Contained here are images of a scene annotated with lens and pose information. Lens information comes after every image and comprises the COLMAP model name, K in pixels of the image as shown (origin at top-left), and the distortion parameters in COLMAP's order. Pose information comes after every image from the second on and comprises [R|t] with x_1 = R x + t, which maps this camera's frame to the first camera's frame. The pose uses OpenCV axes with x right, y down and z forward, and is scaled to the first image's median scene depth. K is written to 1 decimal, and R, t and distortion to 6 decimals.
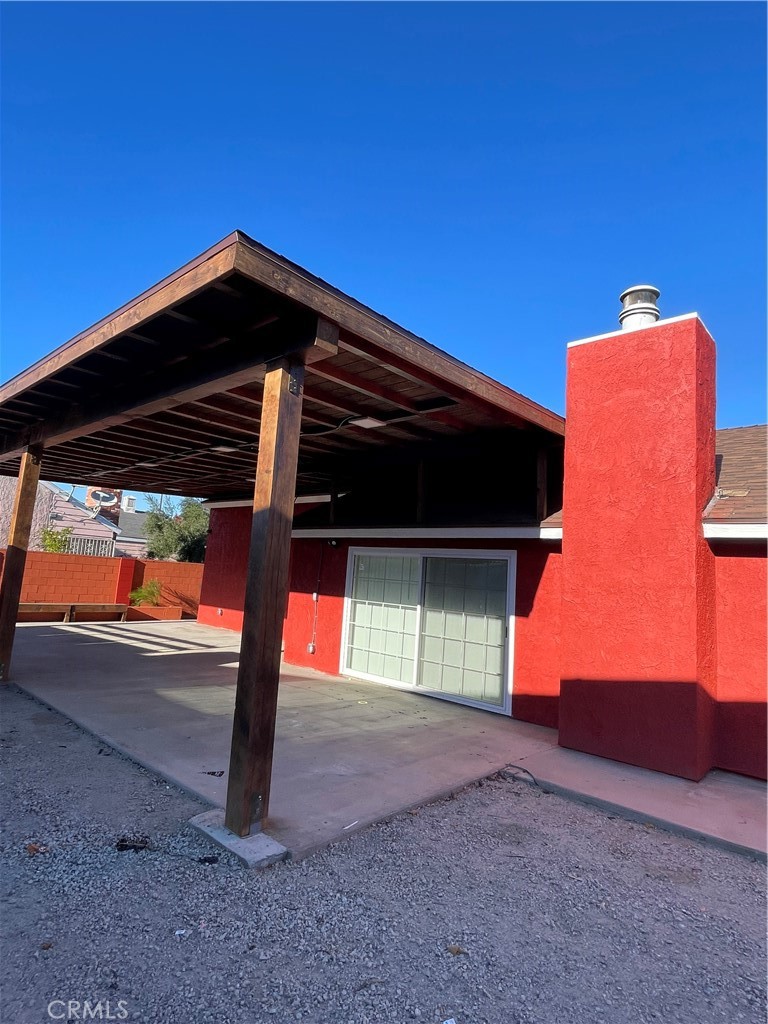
lens RADIAL K [[549.4, 0, 396.2], [0, 549.4, 505.3], [0, 0, 1]] dist [0.000211, -0.048333]
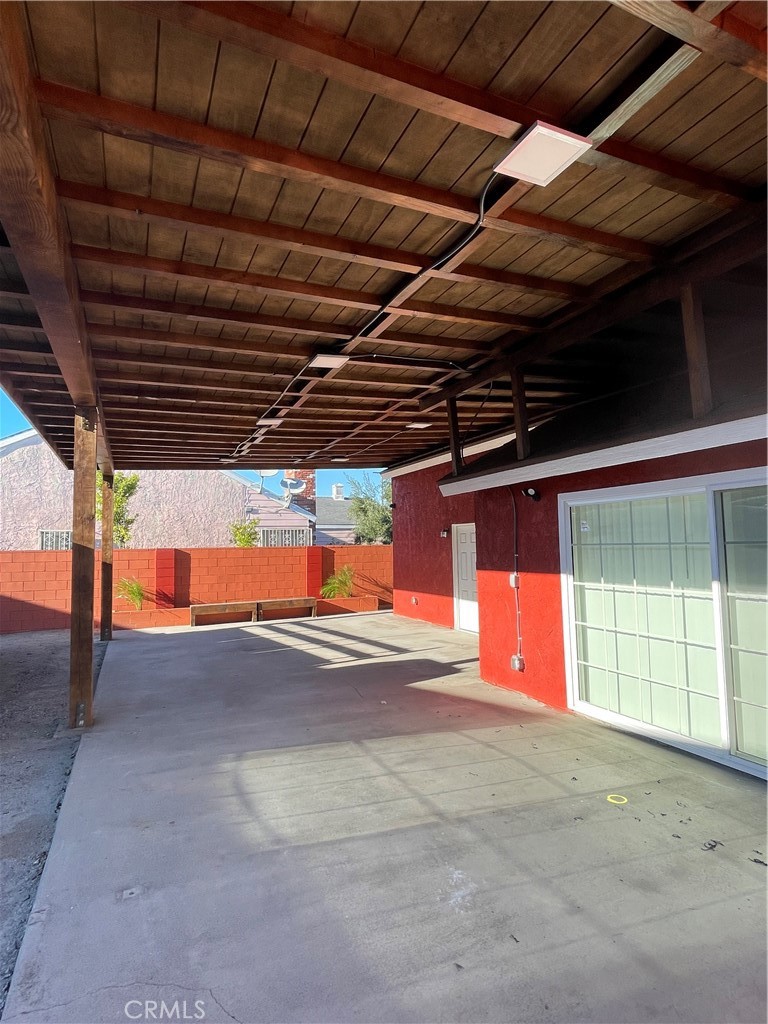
lens RADIAL K [[549.6, 0, 379.5], [0, 549.6, 508.4], [0, 0, 1]] dist [-0.001704, -0.001782]
pose [[0.900691, -0.115241, -0.418897, -0.009450], [0.136692, 0.990381, 0.021449, 0.035672], [0.412396, -0.076579, 0.907781, 0.265983]]
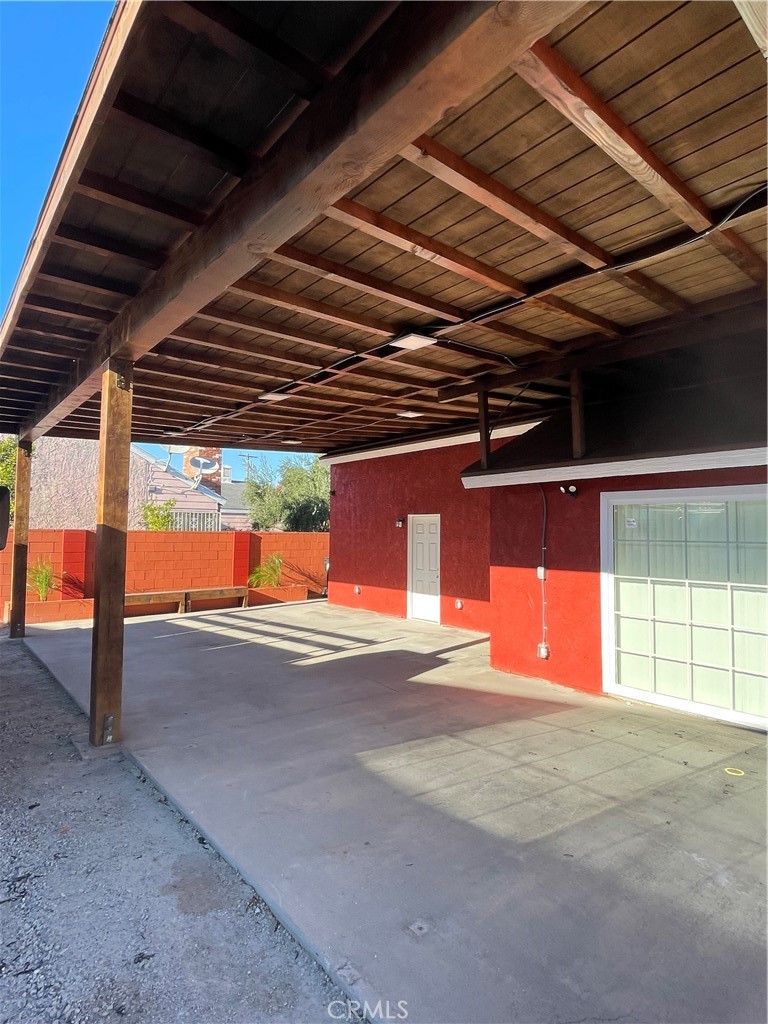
lens RADIAL K [[549.4, 0, 383.9], [0, 549.4, 508.0], [0, 0, 1]] dist [-0.002215, -0.001447]
pose [[0.985216, -0.067355, -0.157519, -0.159036], [0.079624, 0.994155, 0.072915, 0.018891], [0.151687, -0.084380, 0.984820, 0.236143]]
